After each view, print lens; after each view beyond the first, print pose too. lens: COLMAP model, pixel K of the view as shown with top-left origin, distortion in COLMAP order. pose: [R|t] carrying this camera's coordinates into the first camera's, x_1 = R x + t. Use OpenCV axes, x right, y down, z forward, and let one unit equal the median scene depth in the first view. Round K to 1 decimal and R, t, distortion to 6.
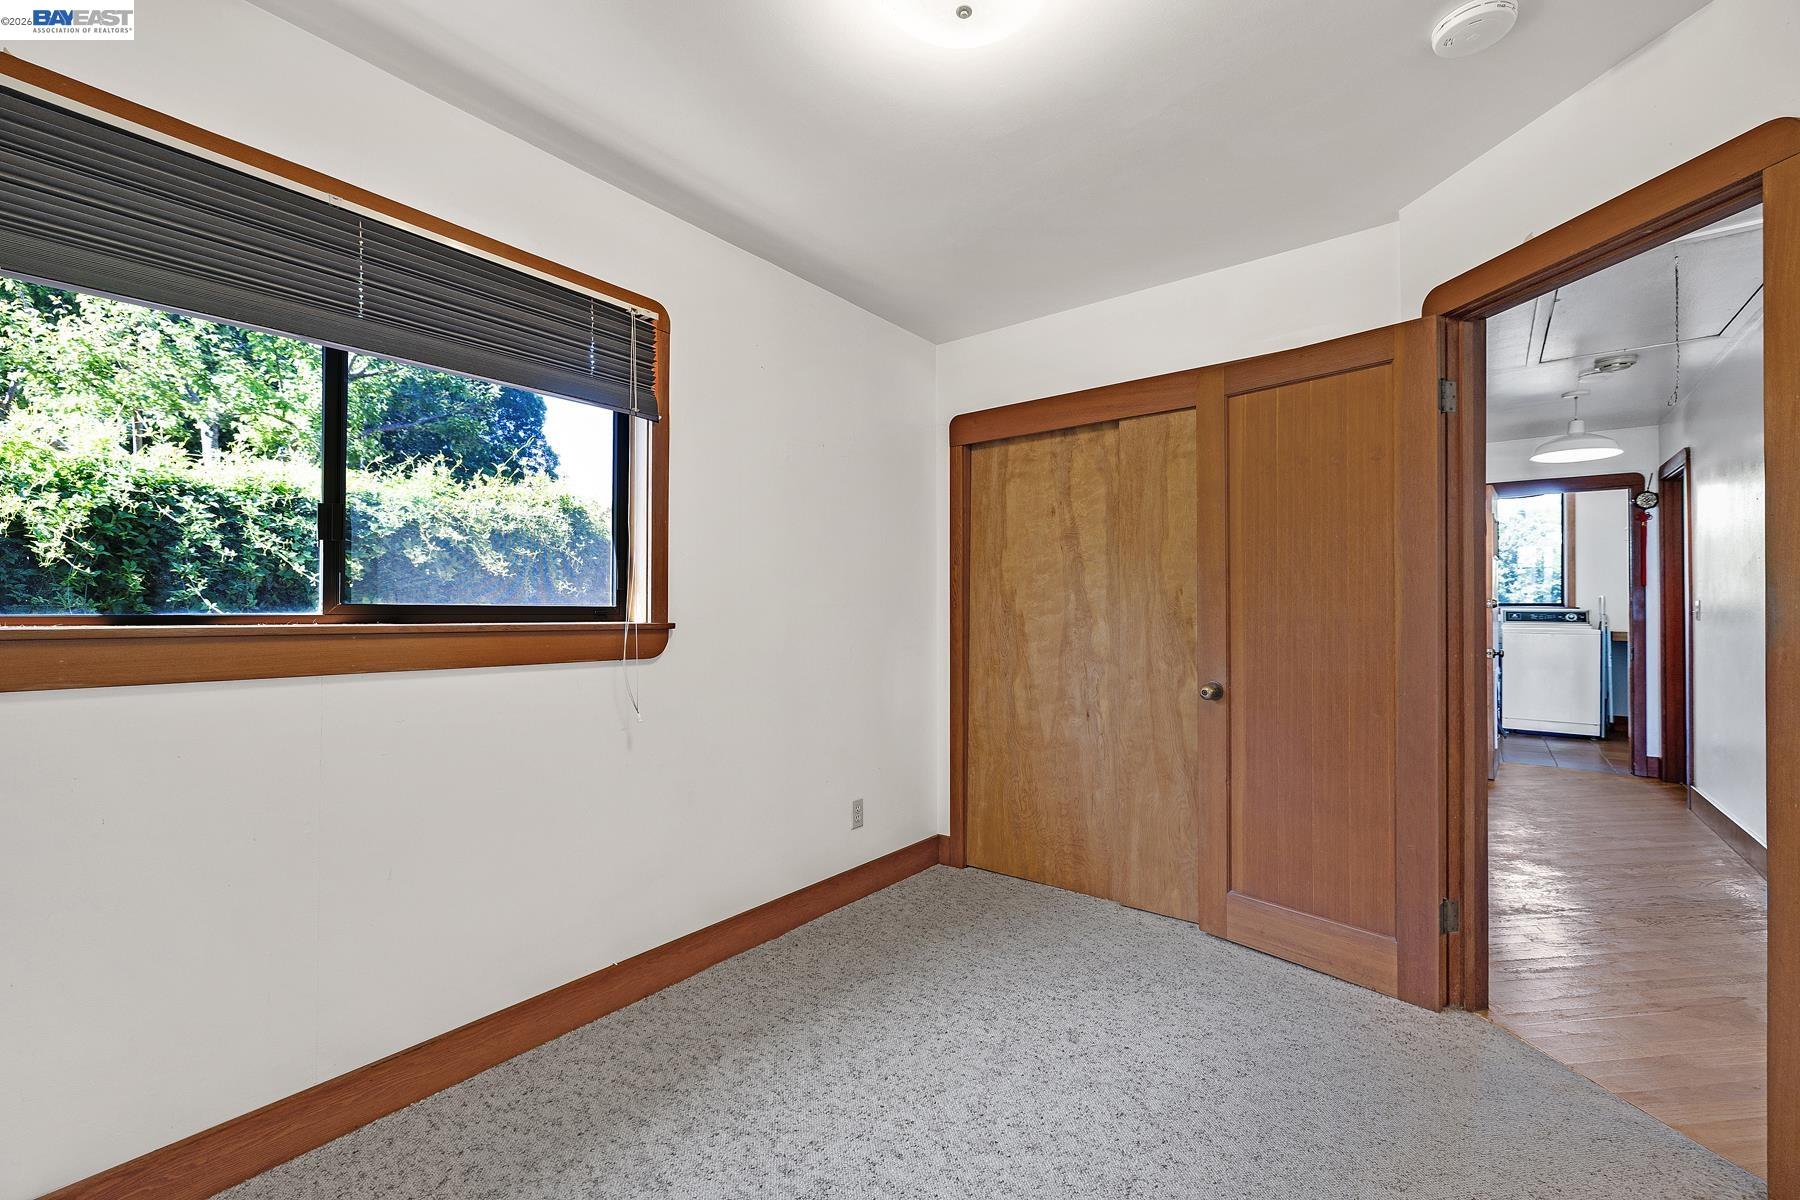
lens RADIAL K [[755.0, 0, 898.3], [0, 755.0, 600.4], [0, 0, 1]] dist [-0.001733, 0.000341]
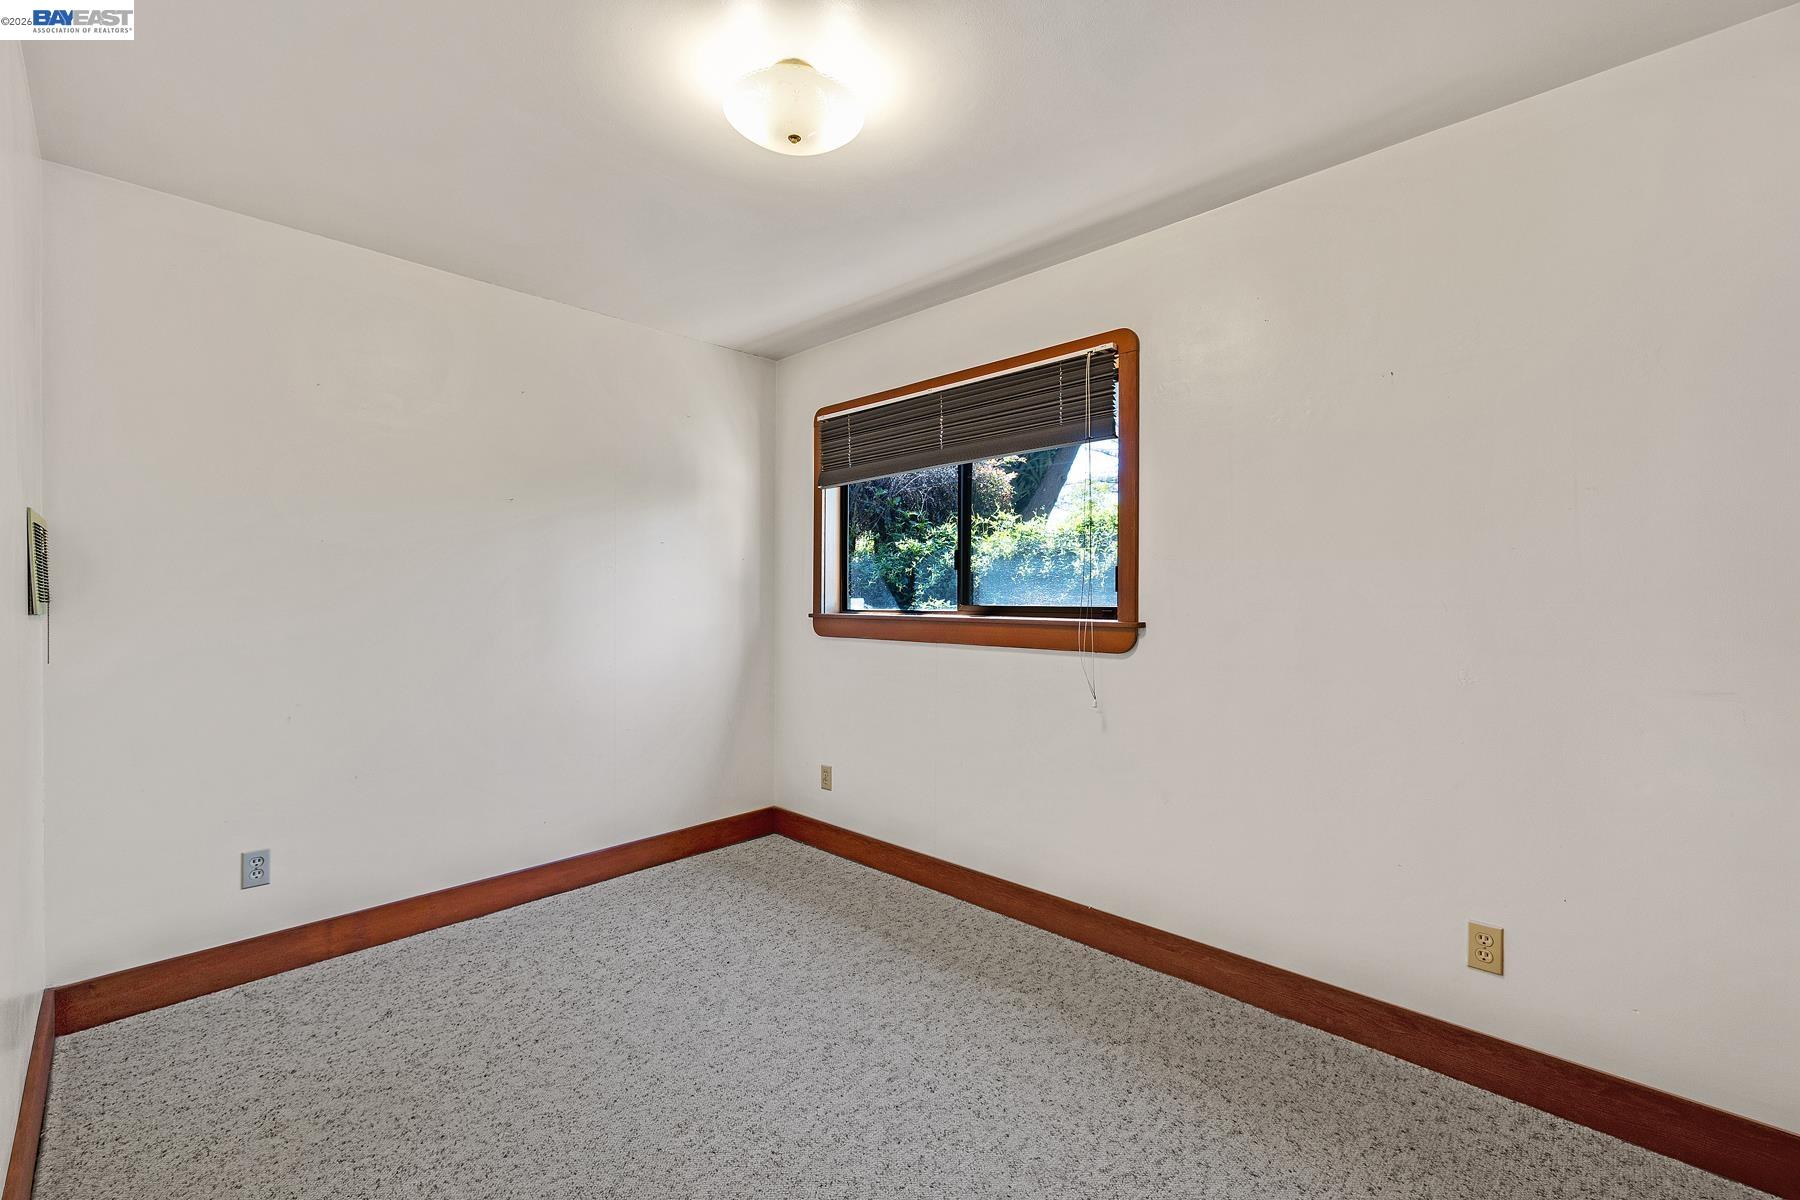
lens RADIAL K [[755.0, 0, 898.5], [0, 755.0, 608.1], [0, 0, 1]] dist [-0.001733, 0.000341]
pose [[-0.114145, 0.000345, -0.993464, 0.890211], [0.005743, 0.999983, -0.000312, 0.008836], [0.993447, -0.005741, -0.114145, 0.888080]]
